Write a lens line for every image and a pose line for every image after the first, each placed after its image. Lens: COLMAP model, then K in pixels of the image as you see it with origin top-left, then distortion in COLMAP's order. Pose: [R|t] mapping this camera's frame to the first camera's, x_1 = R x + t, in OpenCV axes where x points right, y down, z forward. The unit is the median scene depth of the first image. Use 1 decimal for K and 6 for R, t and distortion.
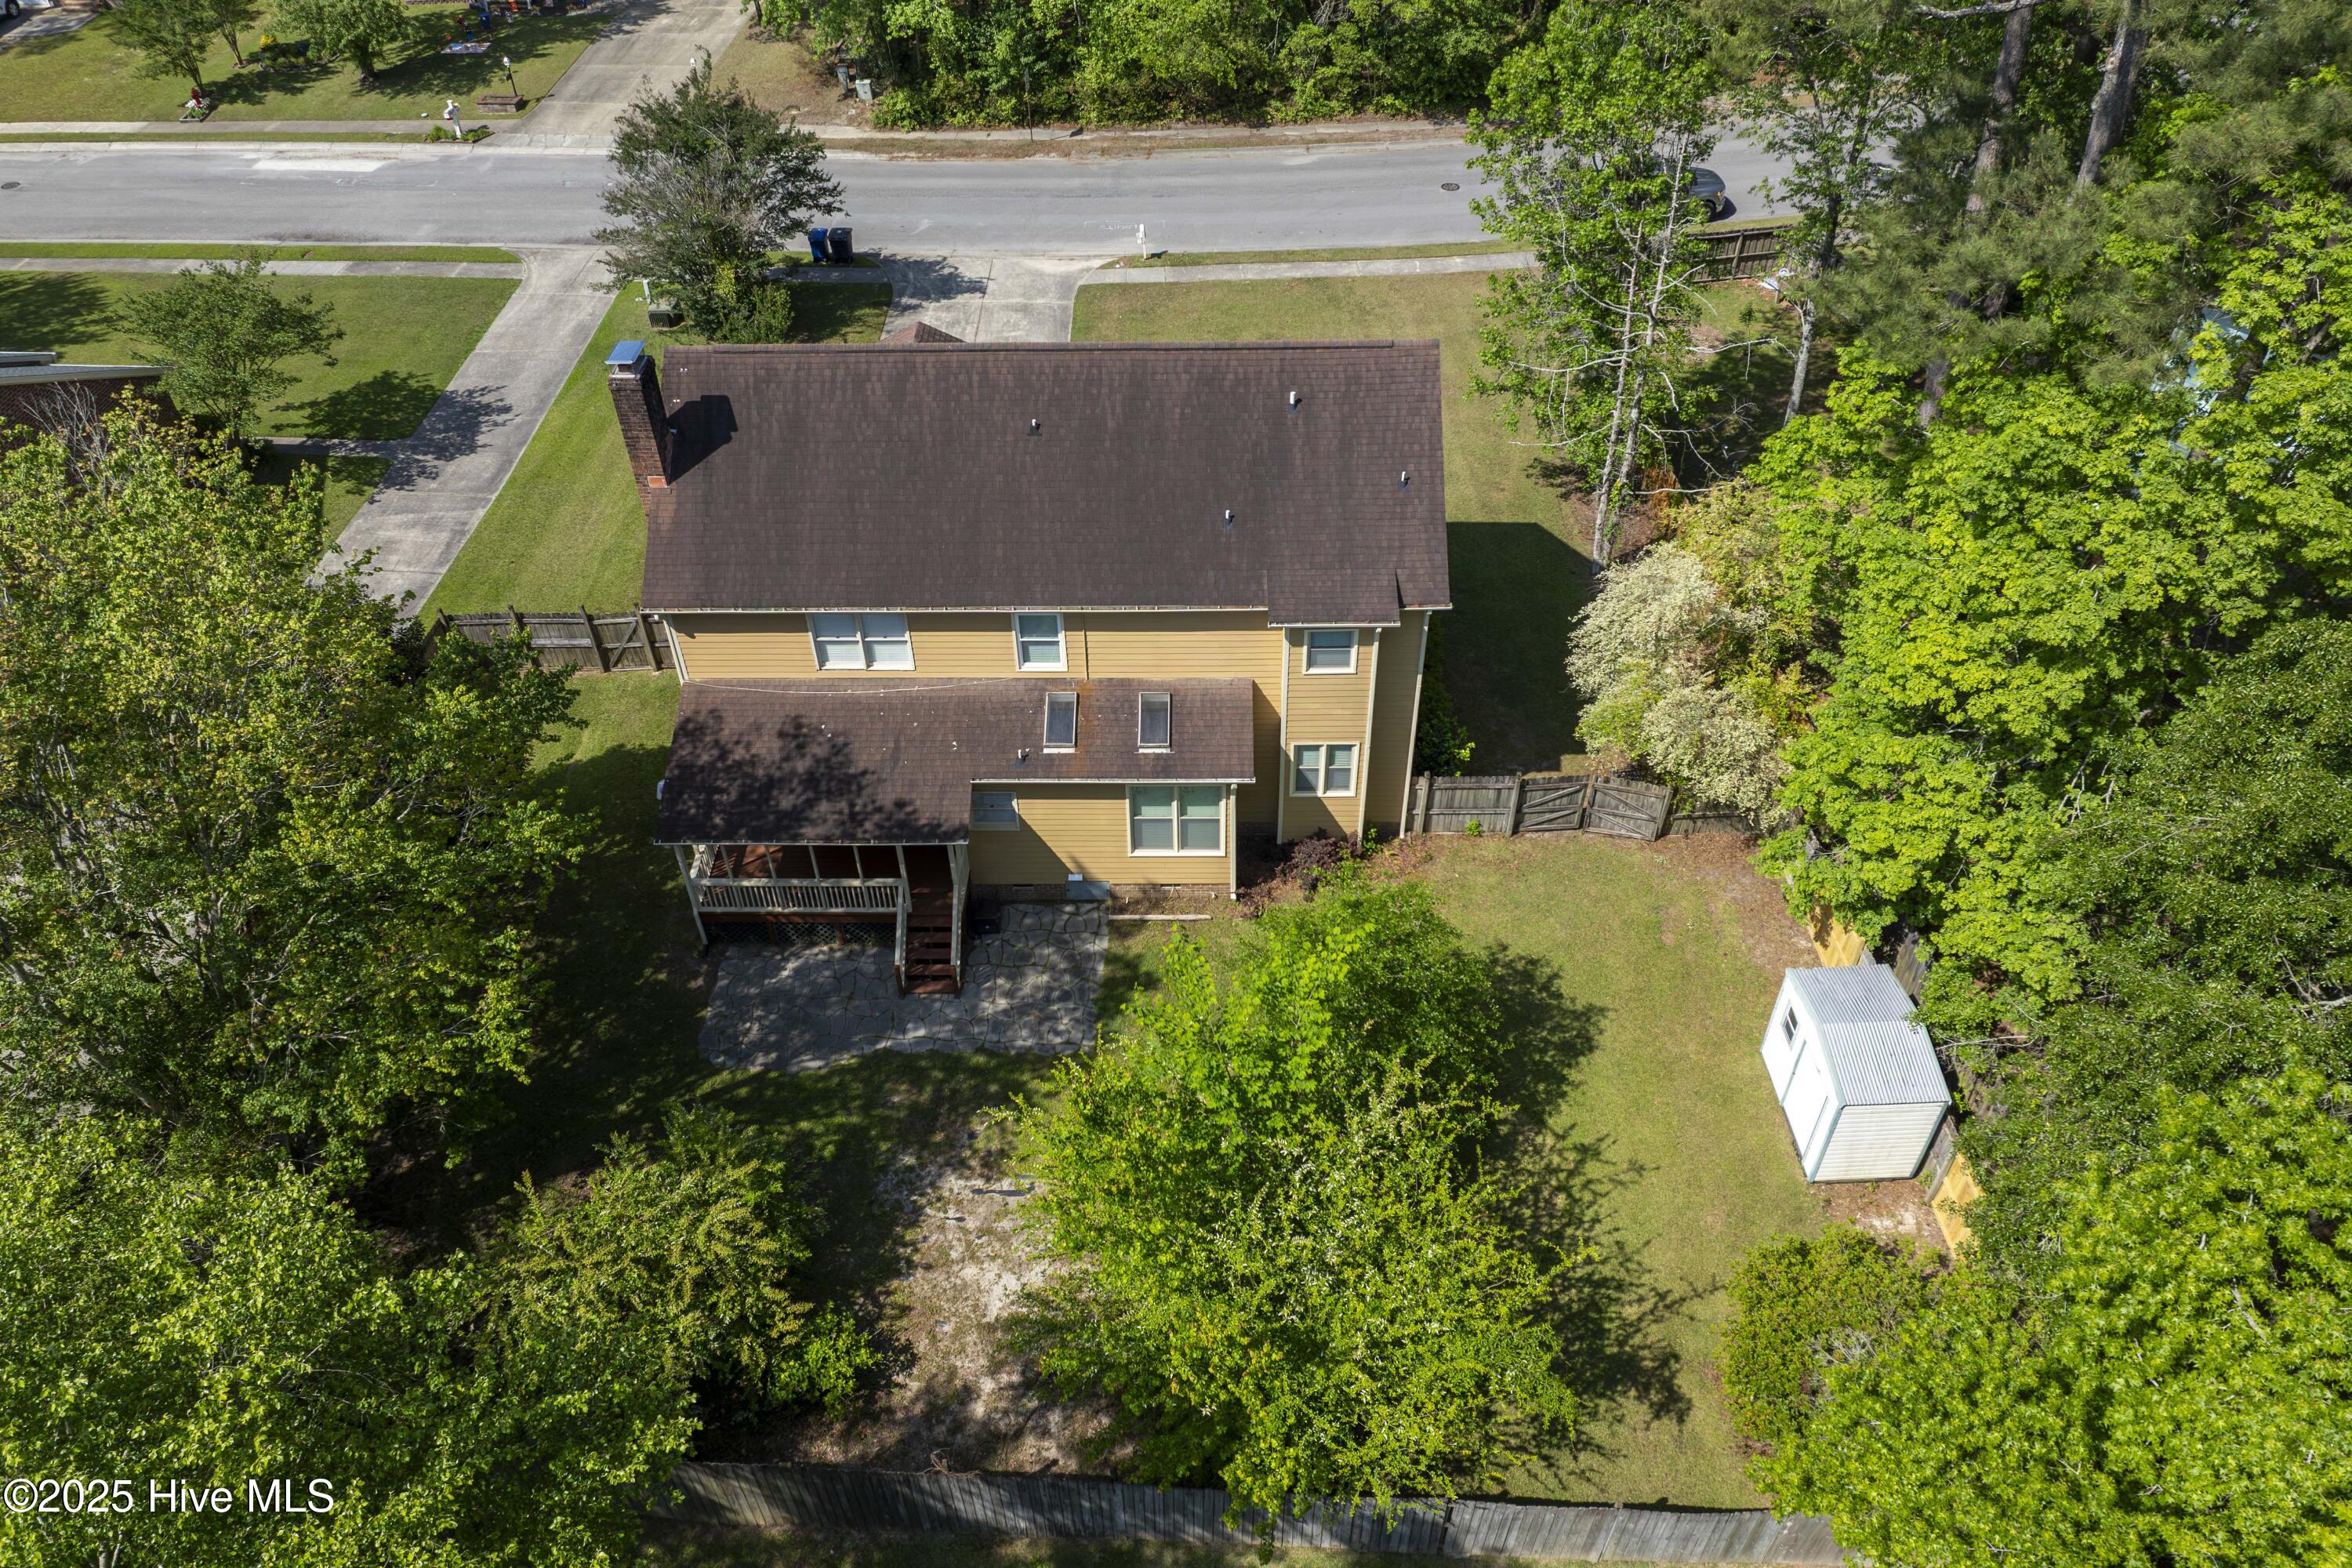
lens RADIAL K [[1651.6, 0, 1184.1], [0, 1651.6, 838.1], [0, 0, 1]] dist [-0.038003, -0.000348]
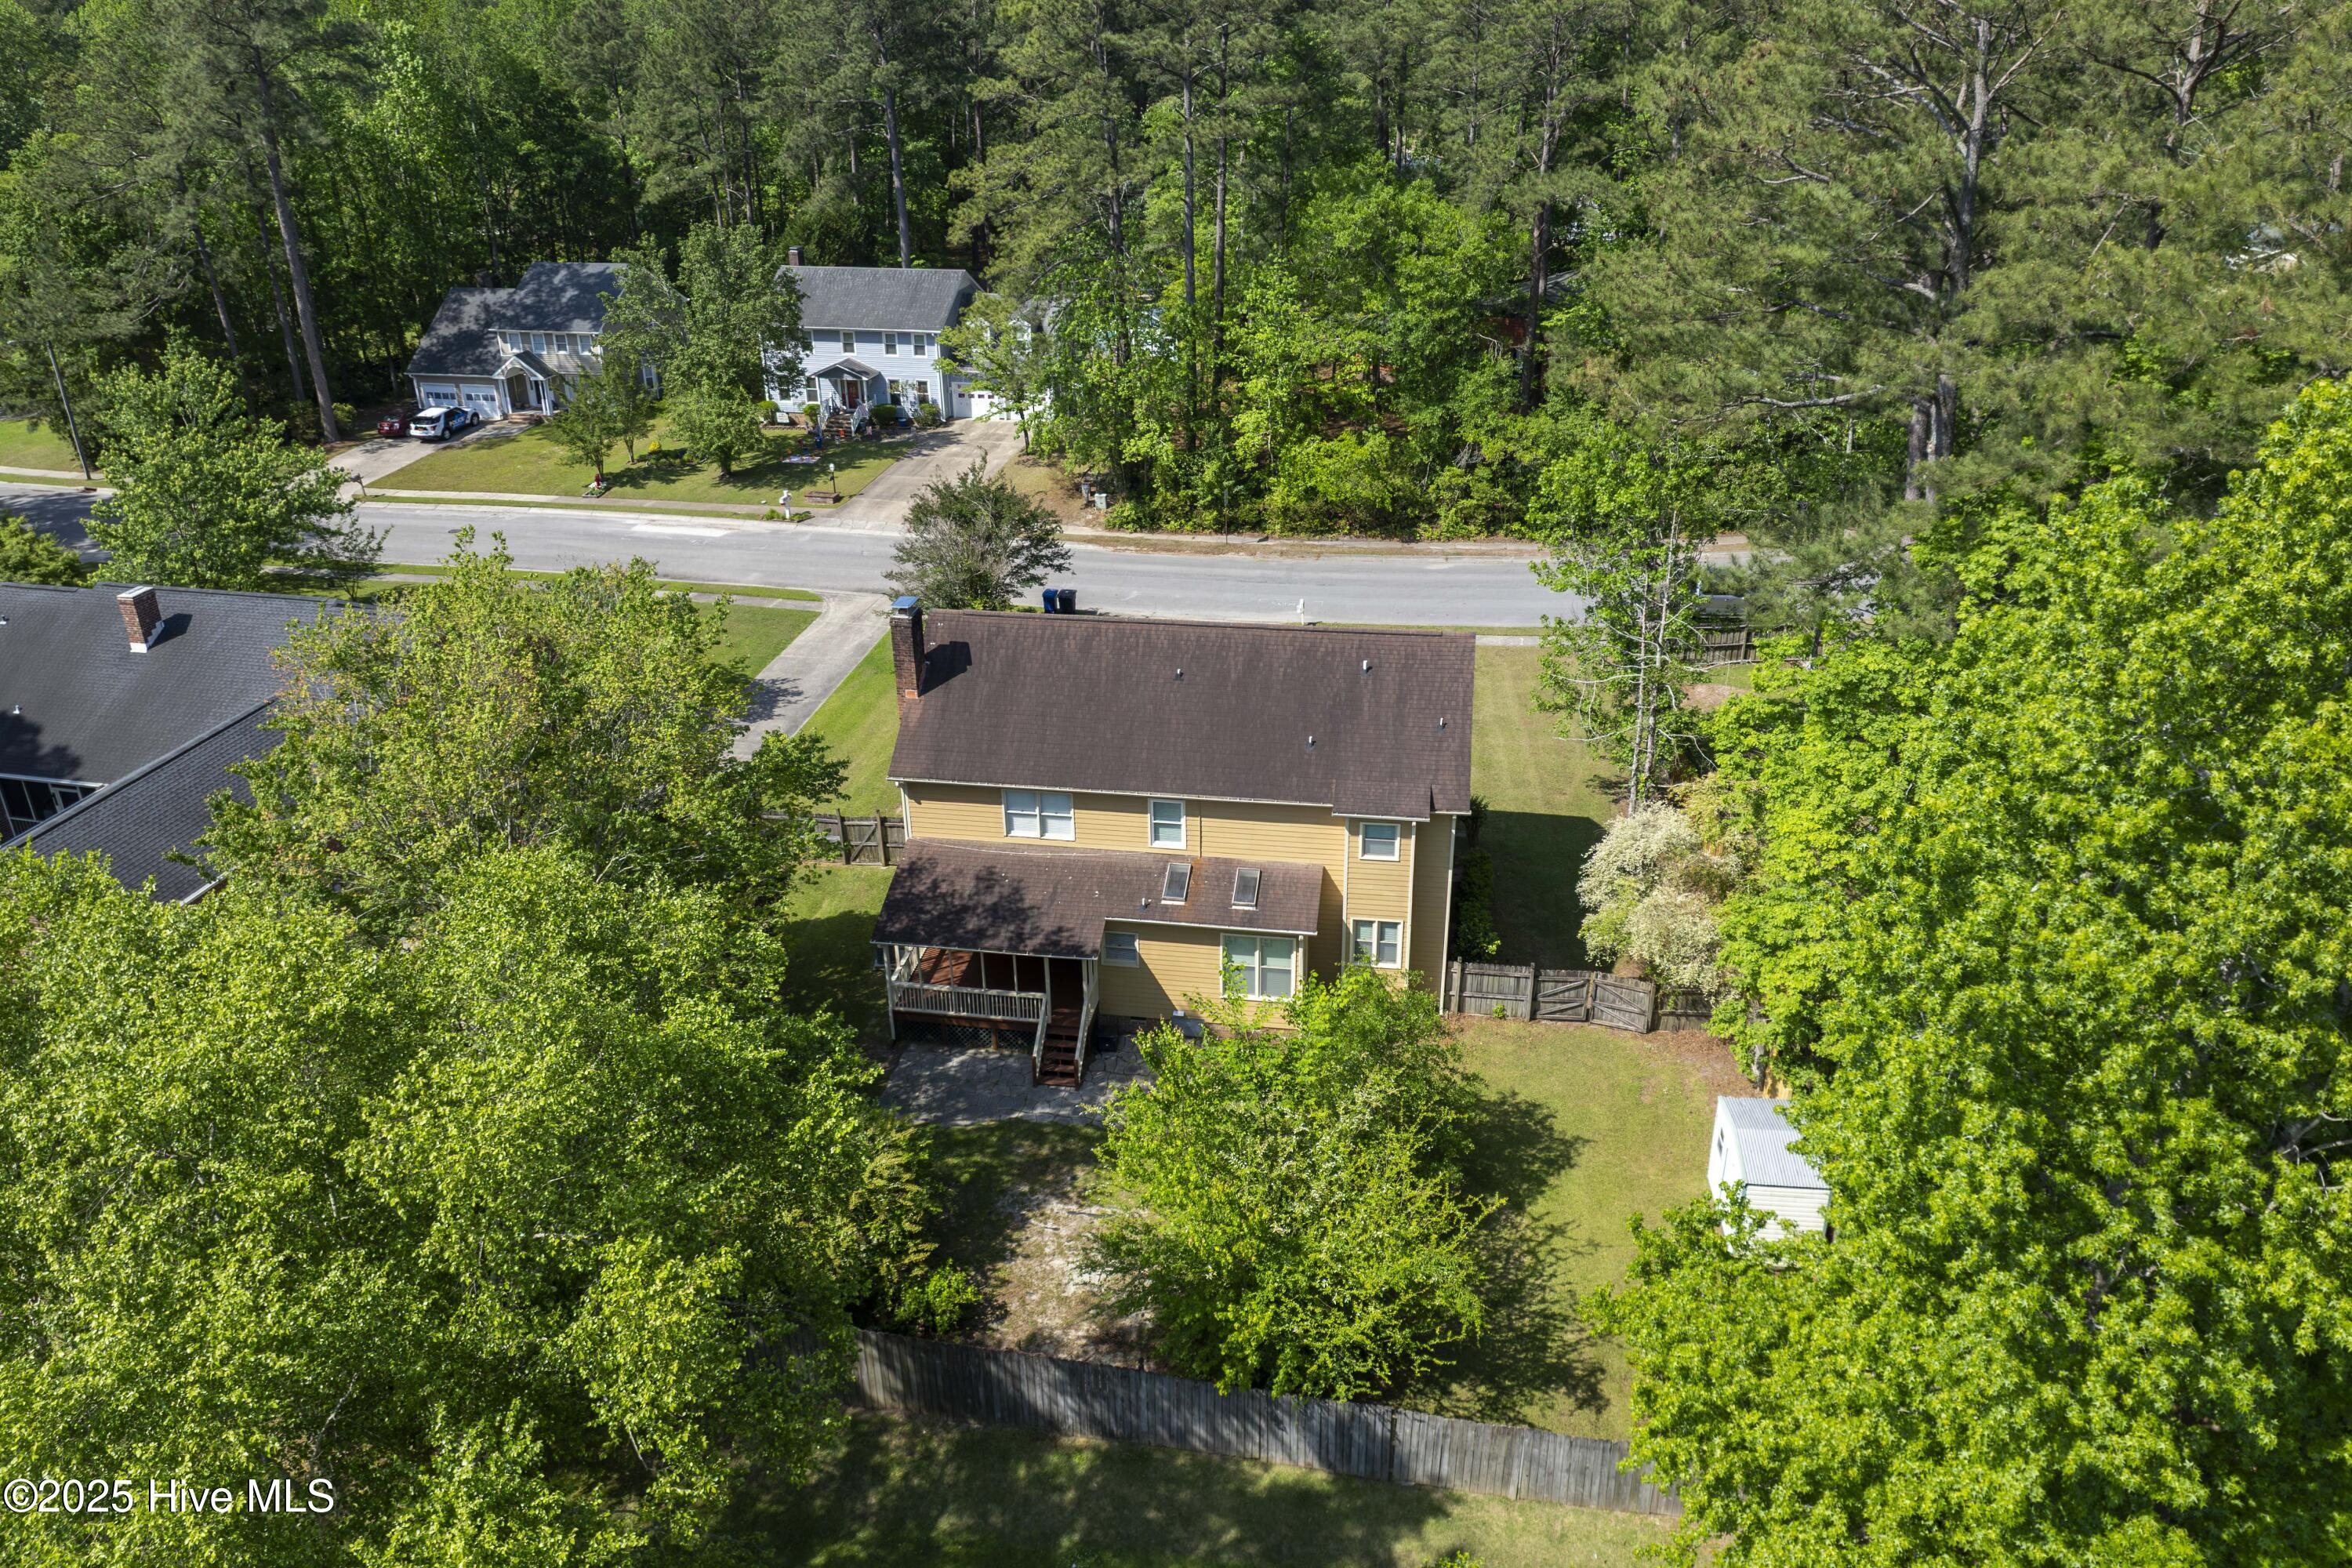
lens RADIAL K [[1663.6, 0, 1176.0], [0, 1663.6, 784.0], [0, 0, 1]] dist [-0.025867, -0.004265]
pose [[0.988847, 0.065547, -0.133735, 0.095050], [-0.102578, 0.950754, -0.292479, 0.235953], [0.107978, 0.302935, 0.946874, -0.289817]]
